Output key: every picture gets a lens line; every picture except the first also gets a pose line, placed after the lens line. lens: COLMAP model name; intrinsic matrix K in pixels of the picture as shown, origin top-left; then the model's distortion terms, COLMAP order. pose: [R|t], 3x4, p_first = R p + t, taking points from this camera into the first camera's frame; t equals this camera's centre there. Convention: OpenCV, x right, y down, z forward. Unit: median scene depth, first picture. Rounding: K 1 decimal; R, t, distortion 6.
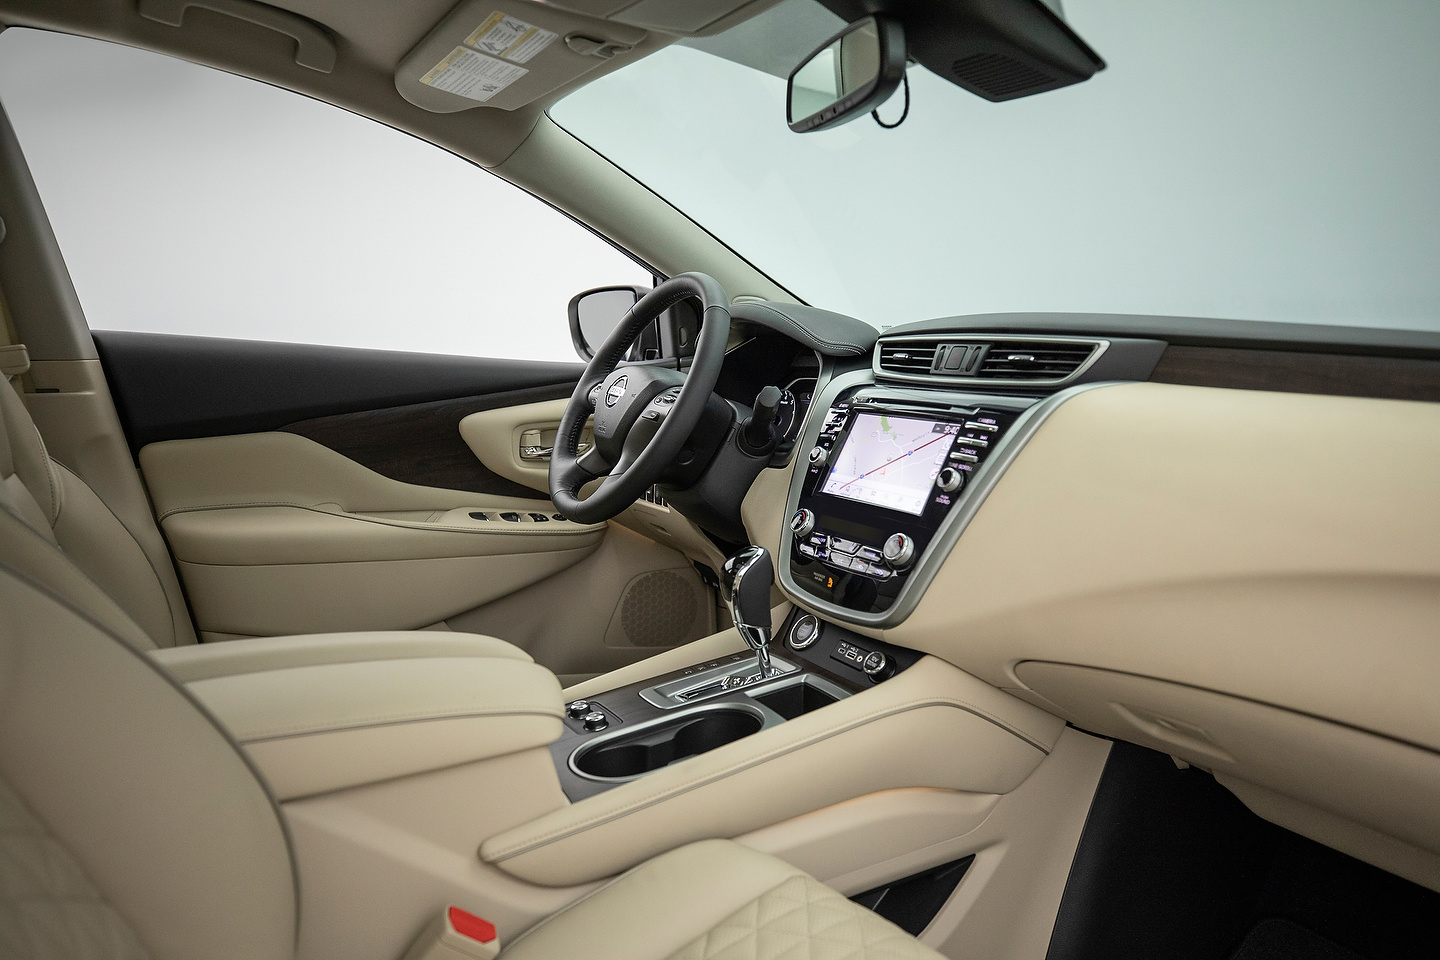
lens RADIAL K [[917.0, 0, 763.0], [0, 917.0, 479.8], [0, 0, 1]] dist [-0.015870, 0.004199]
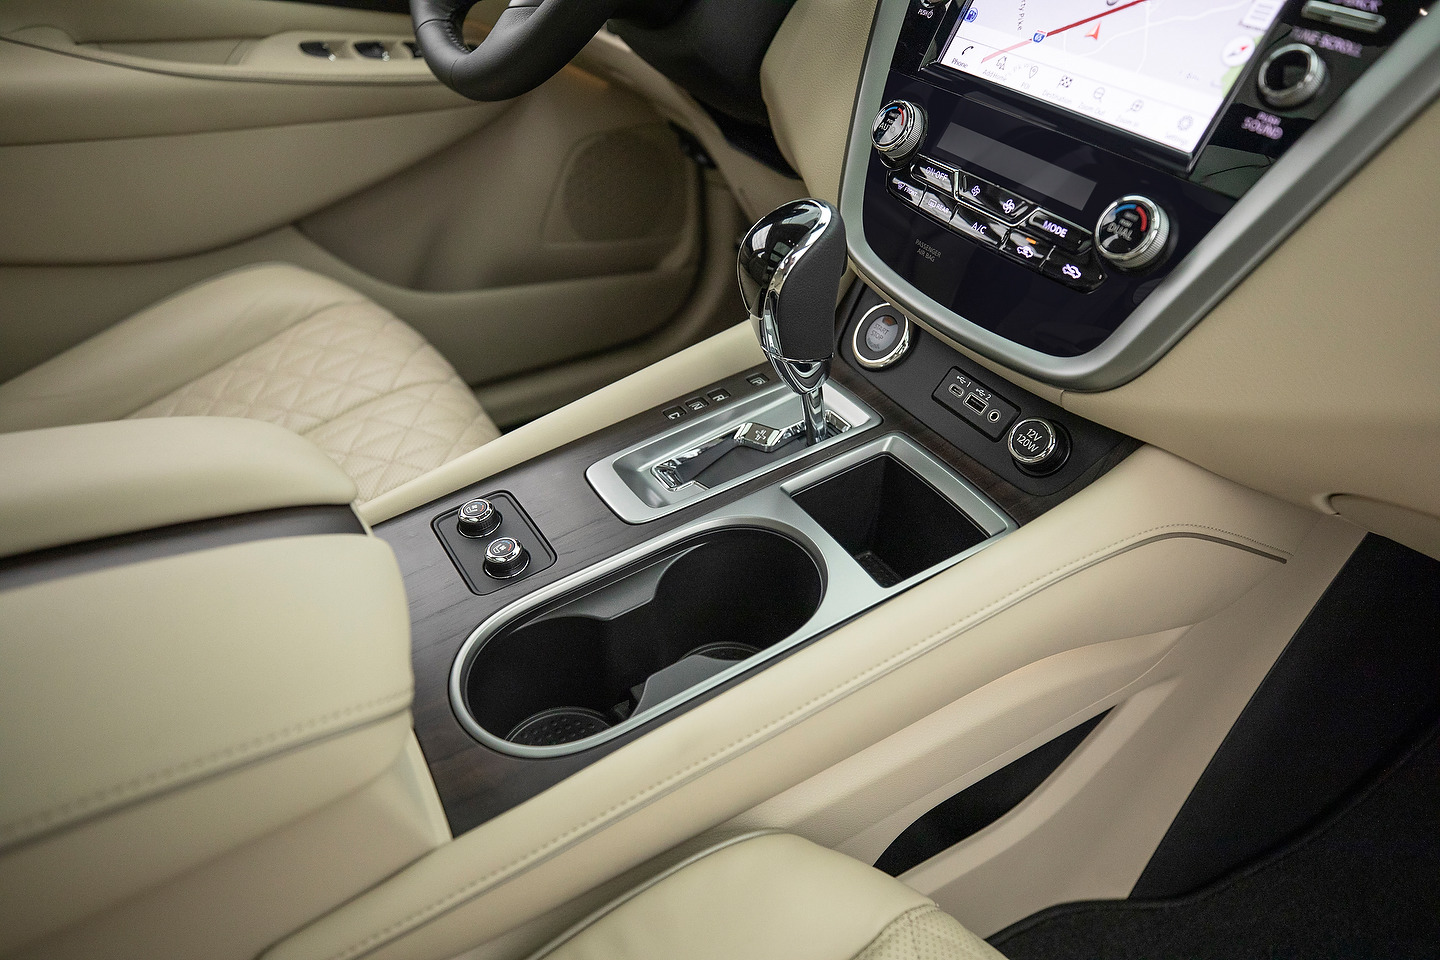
lens RADIAL K [[917.0, 0, 763.0], [0, 917.0, 479.8], [0, 0, 1]] dist [-0.015870, 0.004199]
pose [[0.999095, 0.010040, 0.041328, -0.053400], [-0.029331, 0.866326, 0.498617, -0.038285], [-0.030797, -0.499378, 0.865837, 0.512601]]
